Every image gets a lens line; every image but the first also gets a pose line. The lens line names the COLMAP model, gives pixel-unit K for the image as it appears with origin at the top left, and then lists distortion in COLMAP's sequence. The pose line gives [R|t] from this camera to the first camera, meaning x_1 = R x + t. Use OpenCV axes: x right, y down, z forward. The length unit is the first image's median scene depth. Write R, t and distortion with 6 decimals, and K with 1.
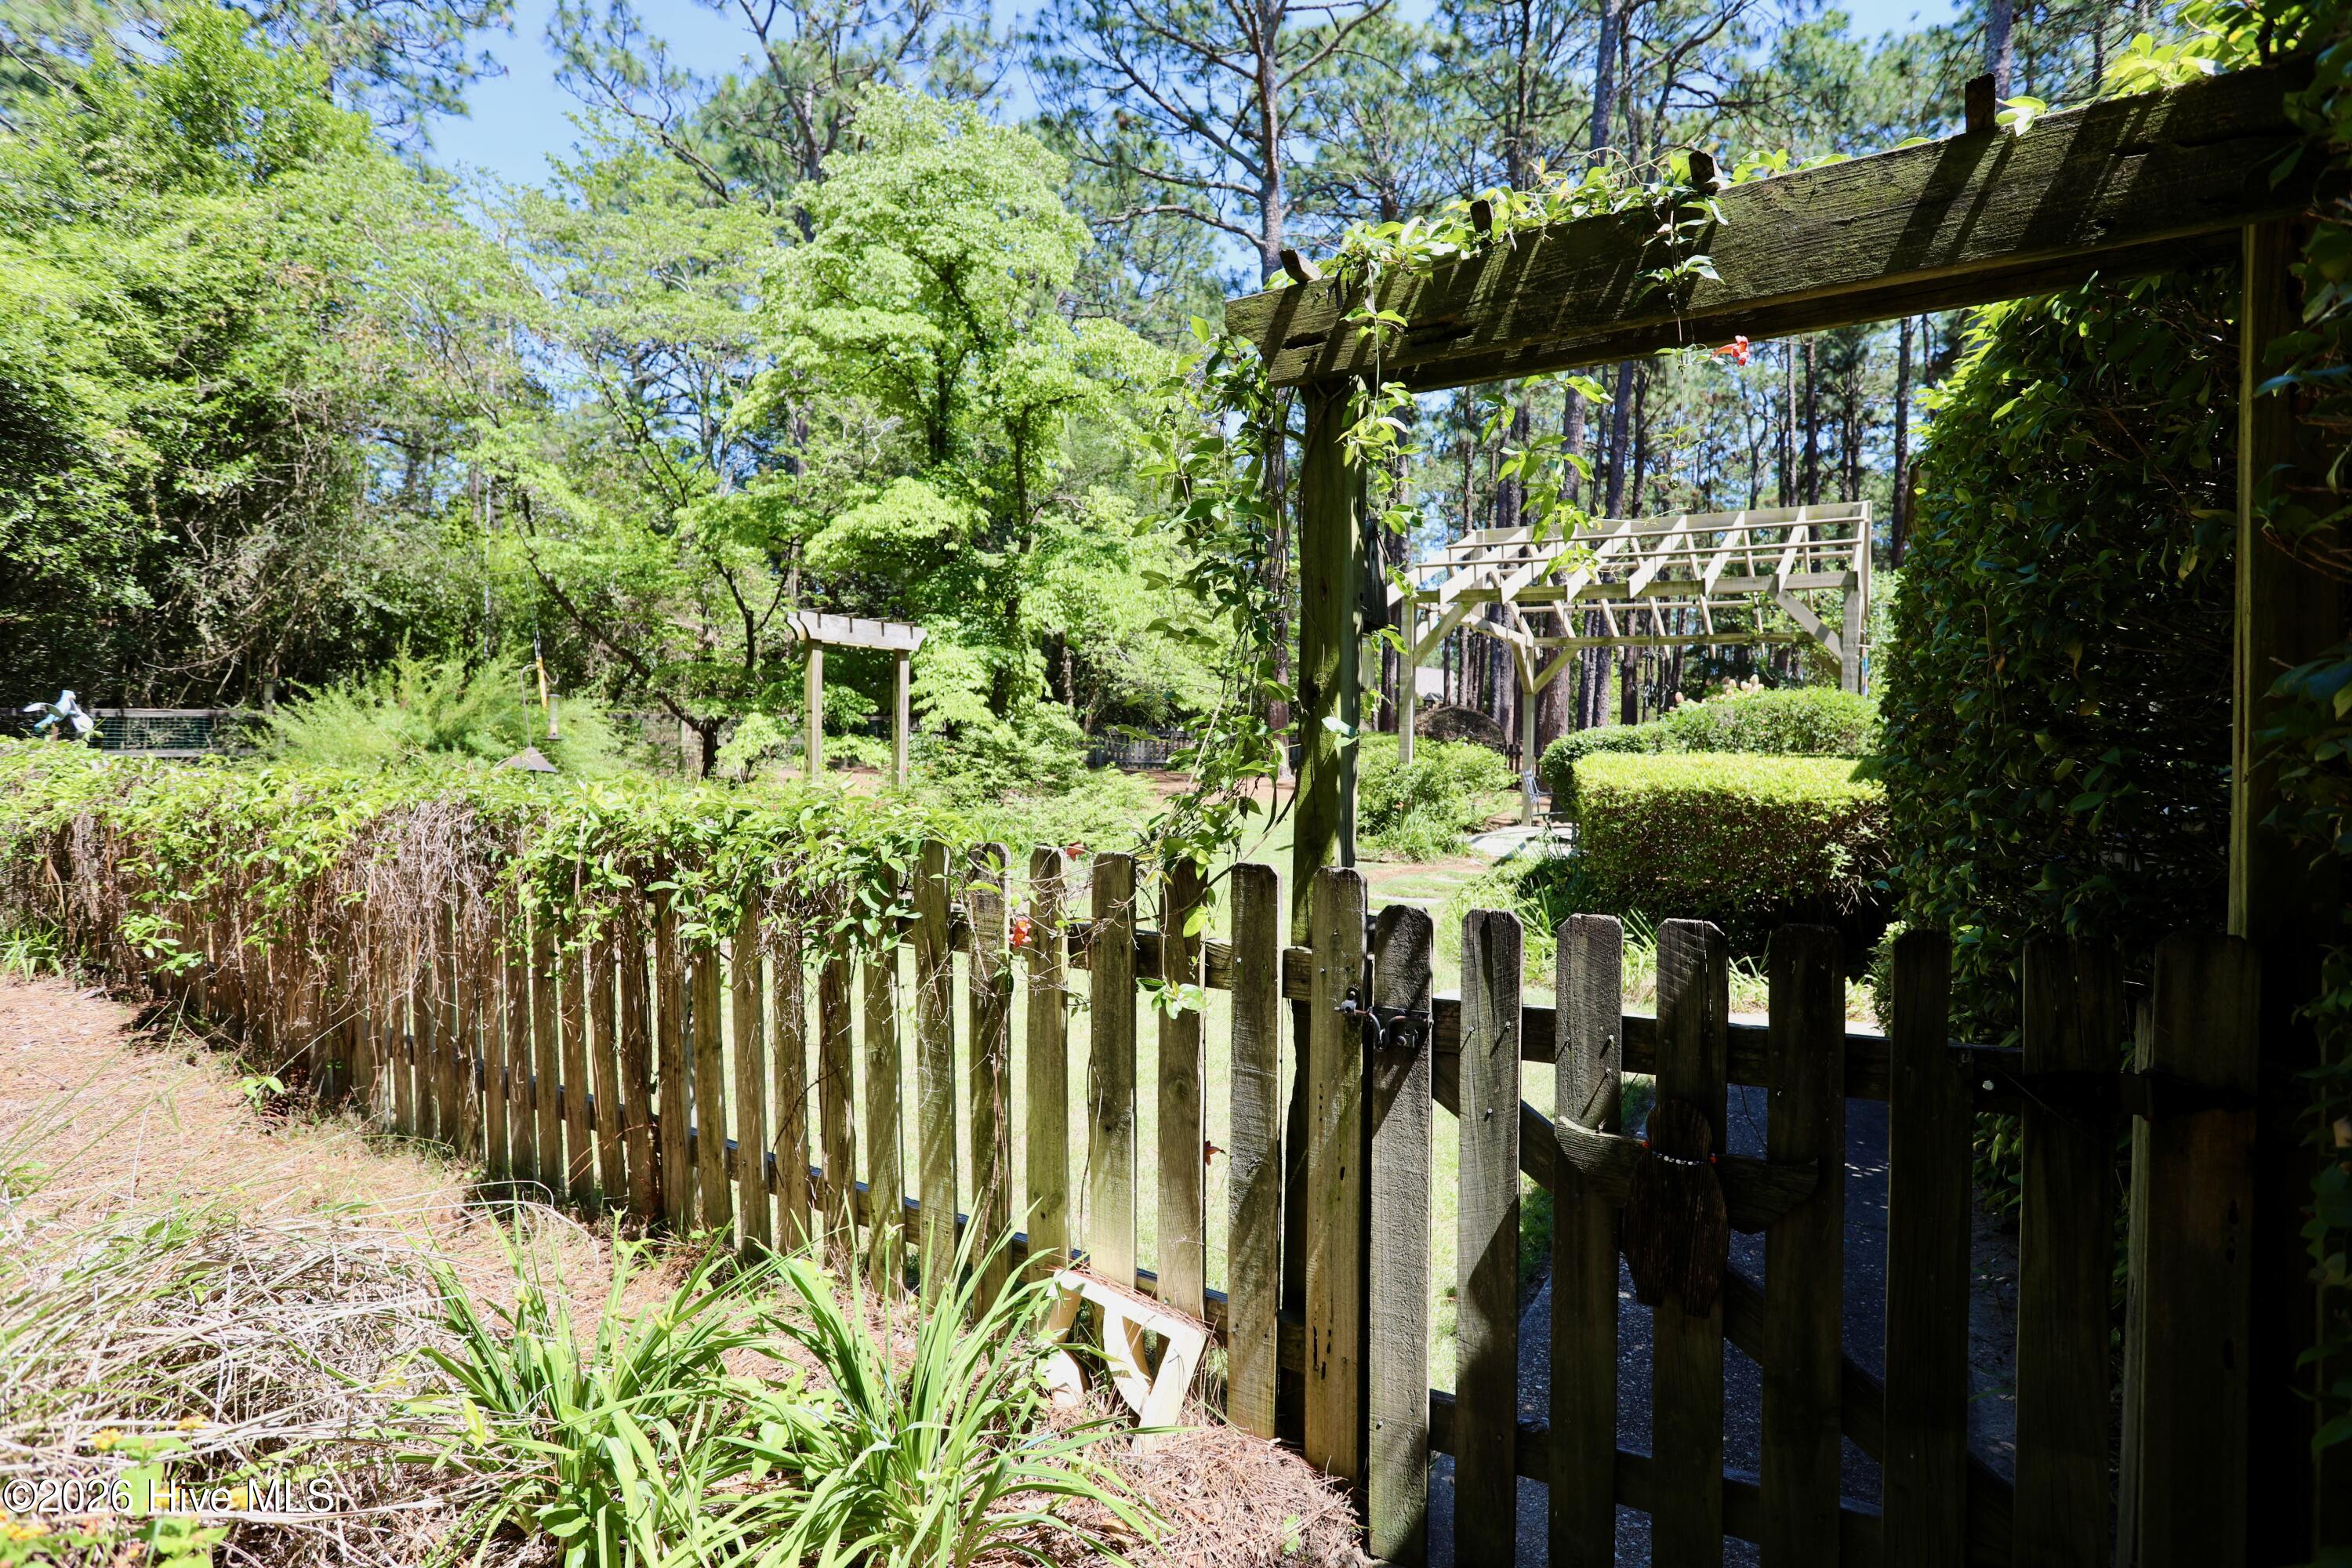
lens RADIAL K [[1142.6, 0, 1172.0], [0, 1142.6, 779.4], [0, 0, 1]] dist [-0.038000, 0.001243]
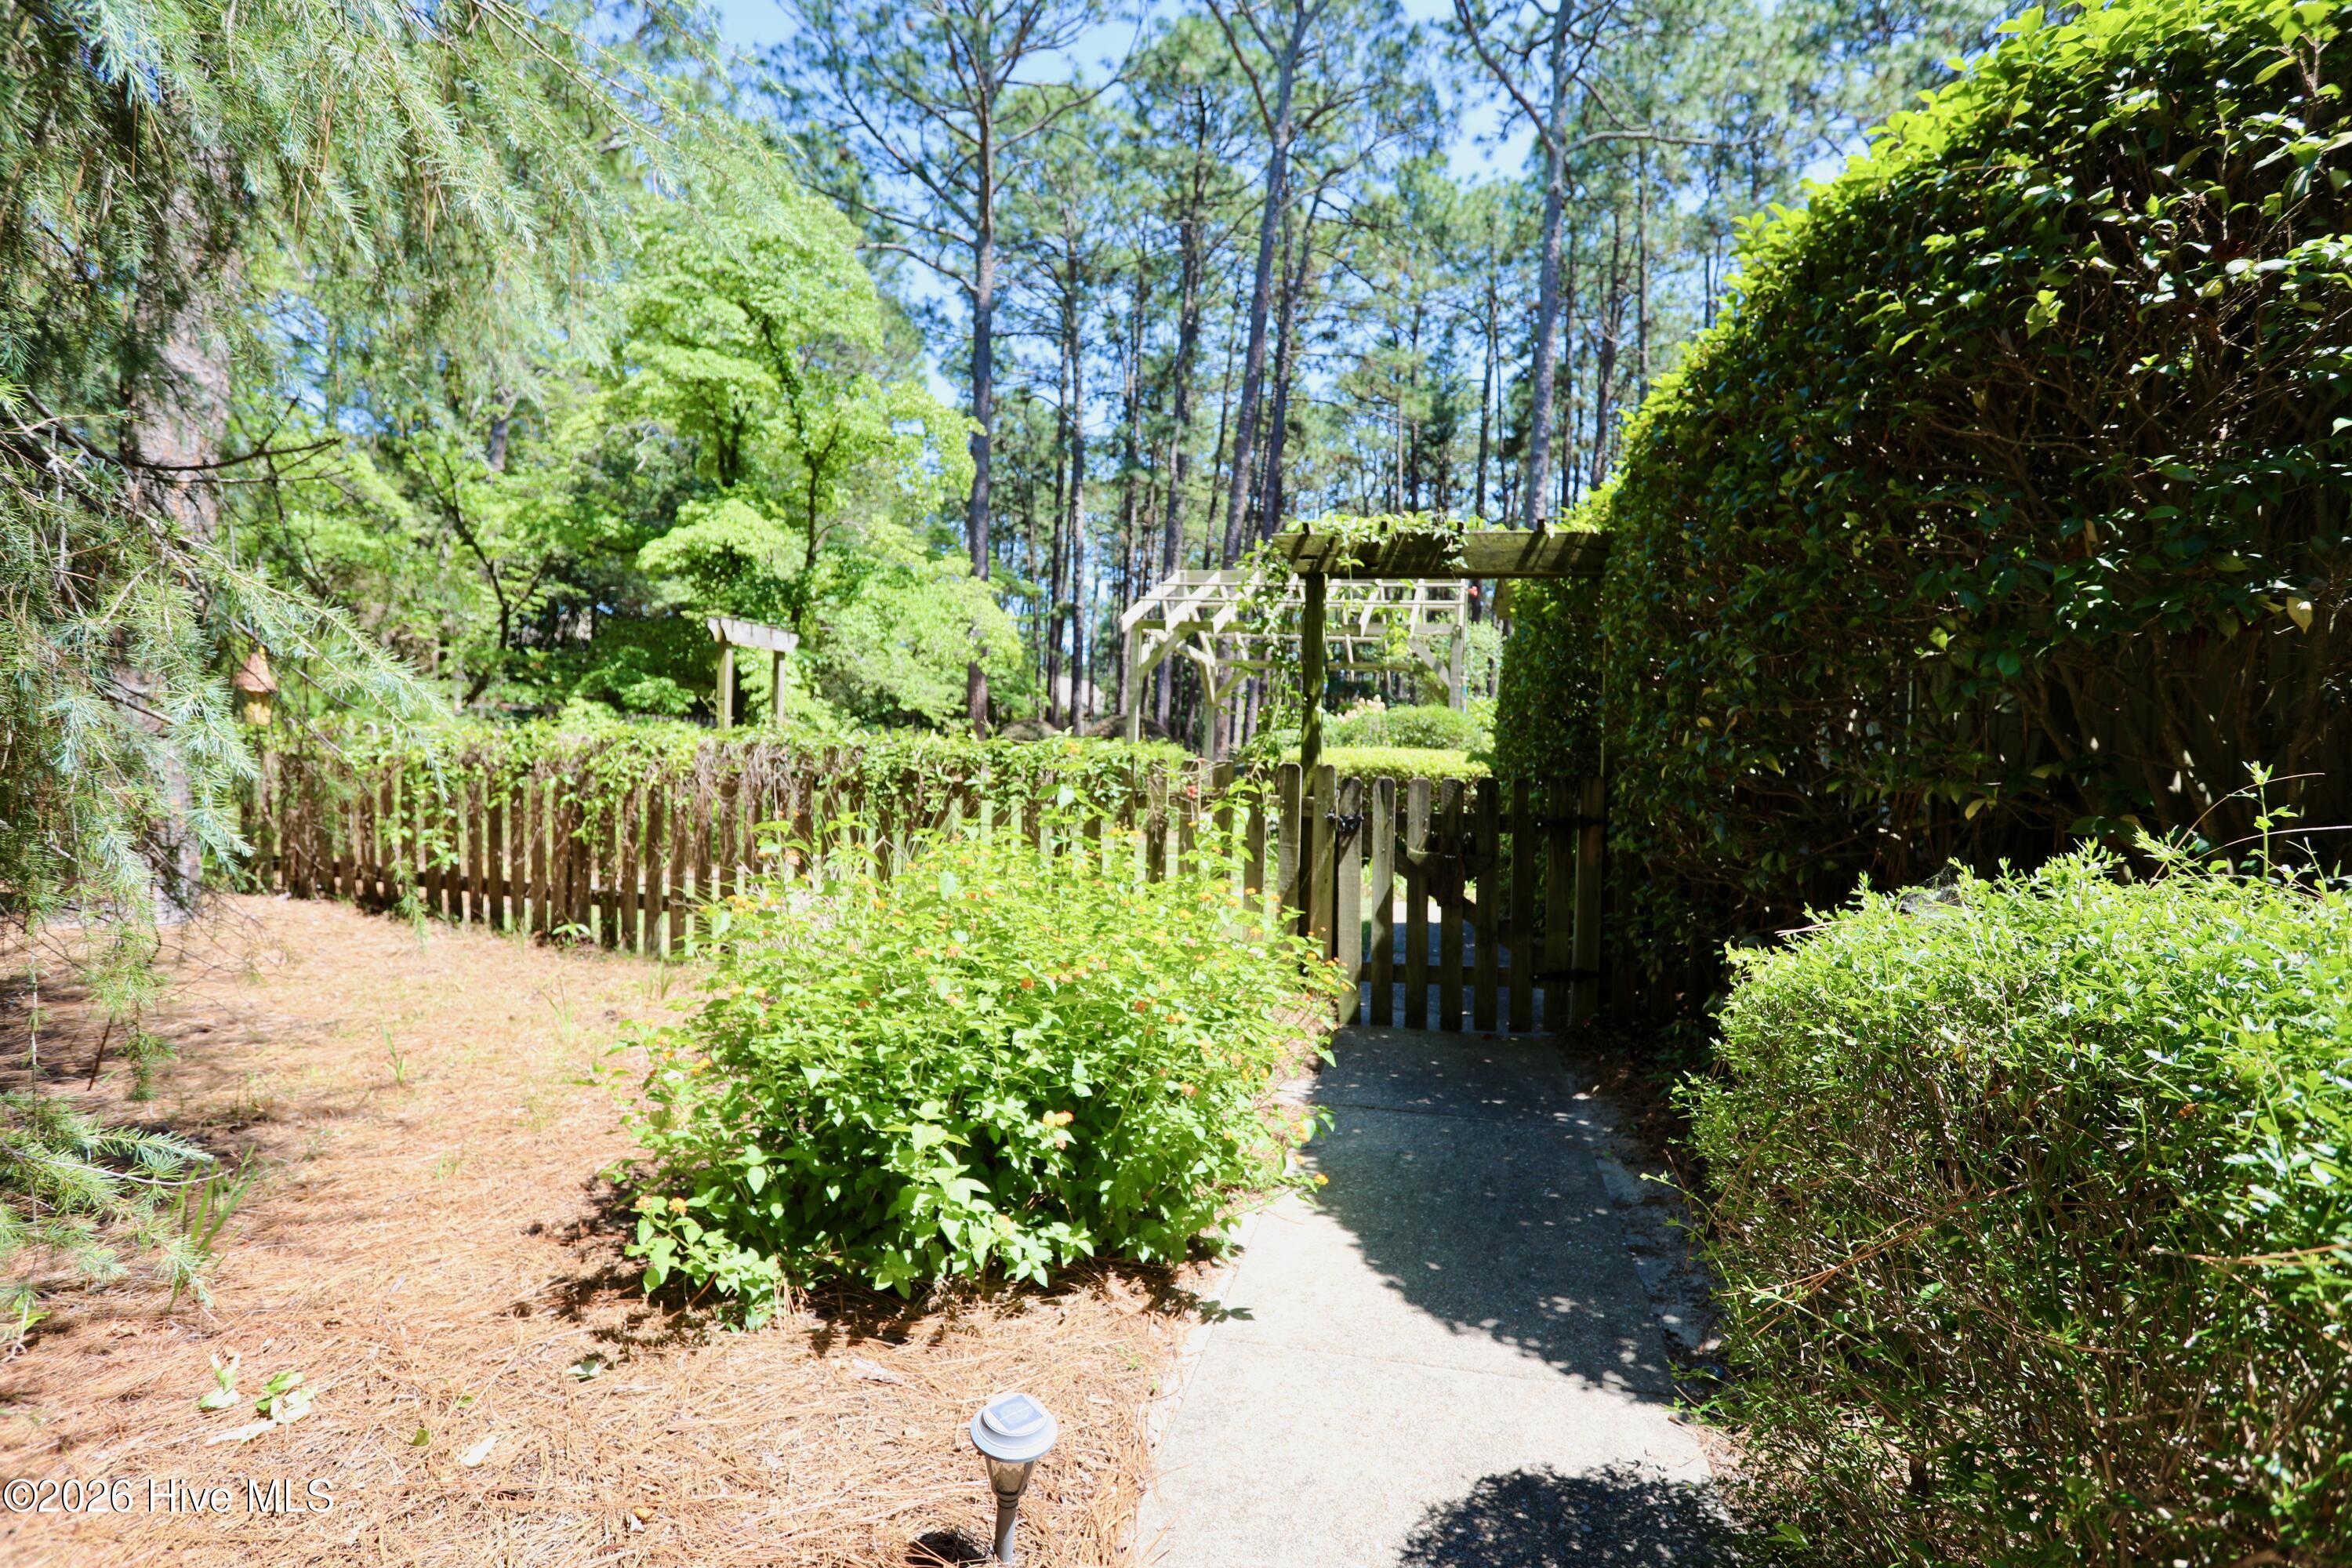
lens RADIAL K [[1142.6, 0, 1180.1], [0, 1142.6, 781.8], [0, 0, 1]] dist [-0.038000, 0.001243]
pose [[0.948184, 0.009178, 0.317591, -0.080228], [-0.007874, 0.999954, -0.005389, 0.010790], [-0.317626, 0.002609, 0.948213, -0.110376]]
